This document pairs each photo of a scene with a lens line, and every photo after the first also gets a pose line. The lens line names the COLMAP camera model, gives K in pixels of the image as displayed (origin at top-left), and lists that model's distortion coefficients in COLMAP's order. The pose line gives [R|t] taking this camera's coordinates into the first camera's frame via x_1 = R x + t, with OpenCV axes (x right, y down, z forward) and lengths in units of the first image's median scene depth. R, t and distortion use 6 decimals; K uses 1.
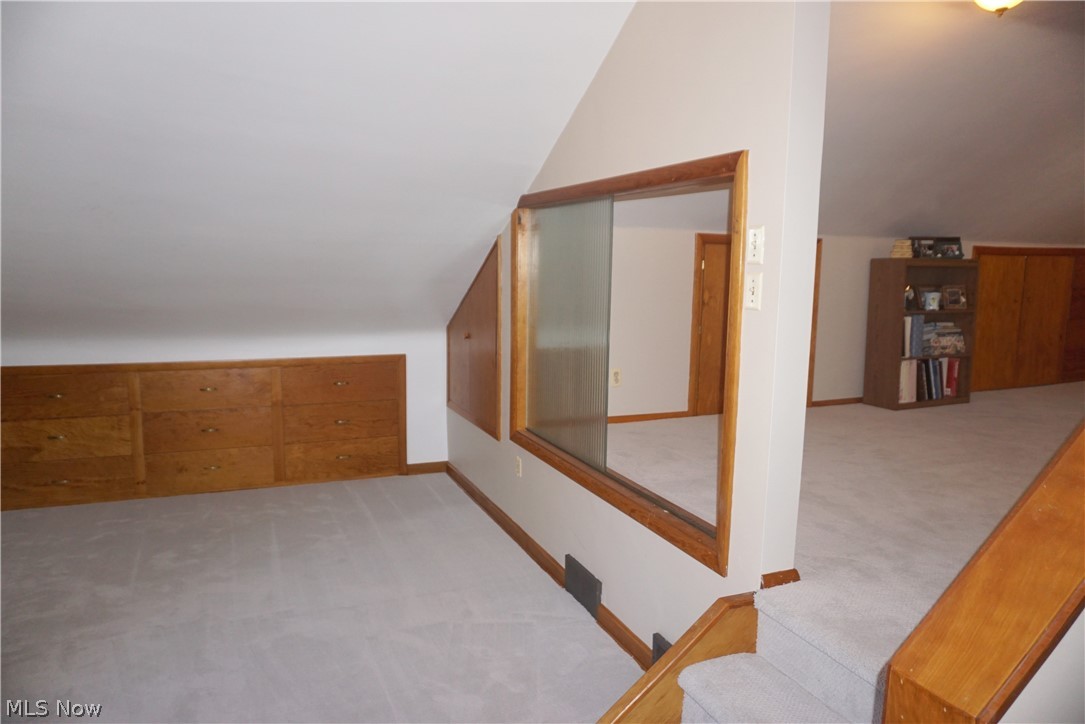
lens RADIAL K [[726.7, 0, 539.4], [0, 726.7, 364.9], [0, 0, 1]] dist [-0.050359, 0.040020]
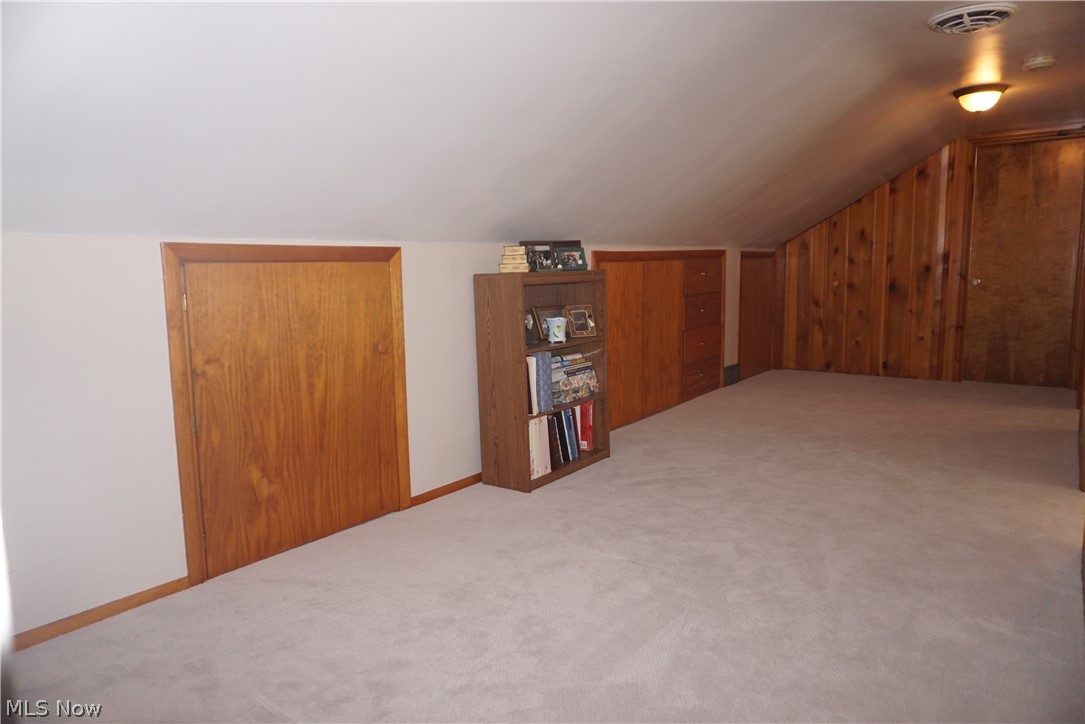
lens RADIAL K [[726.7, 0, 539.4], [0, 726.7, 364.9], [0, 0, 1]] dist [-0.050359, 0.040020]
pose [[0.864212, -0.094079, 0.494254, 0.163589], [0.094733, 0.995218, 0.023794, -0.071576], [-0.494129, 0.026259, 0.868992, 0.367911]]
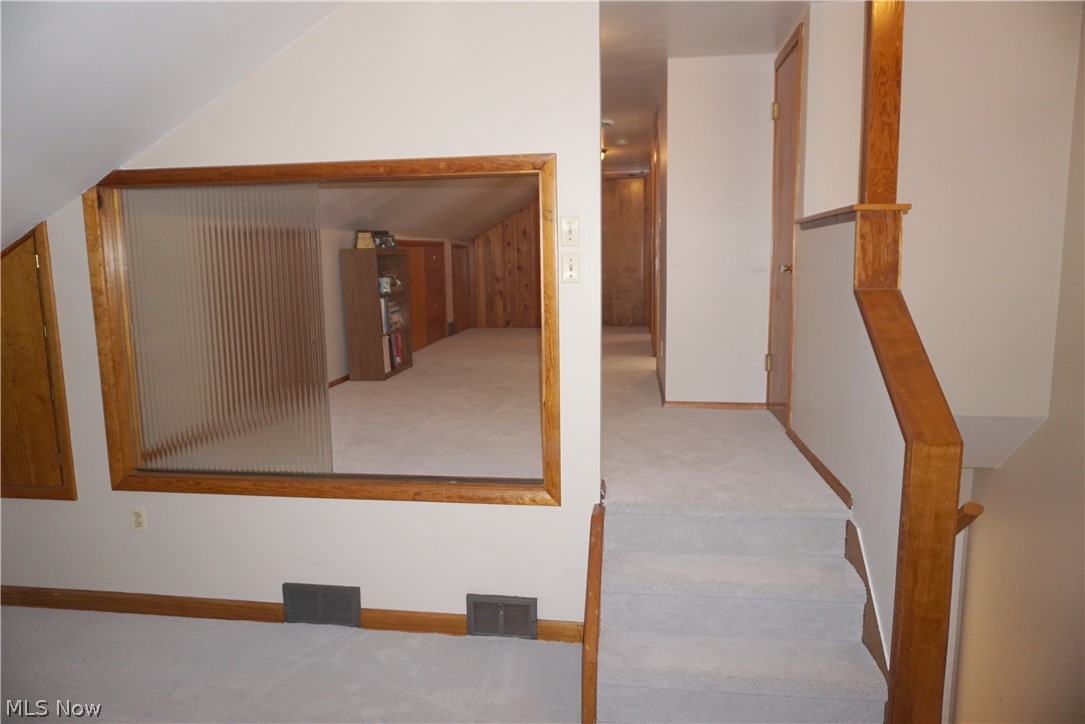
lens RADIAL K [[714.7, 0, 561.4], [0, 714.7, 362.5], [0, 0, 1]] dist [-0.056445, -0.001625]
pose [[0.494032, -0.141841, 0.857795, -0.326562], [0.140290, 0.986679, 0.082355, -0.018697], [-0.858051, 0.079654, 0.507350, 0.167205]]
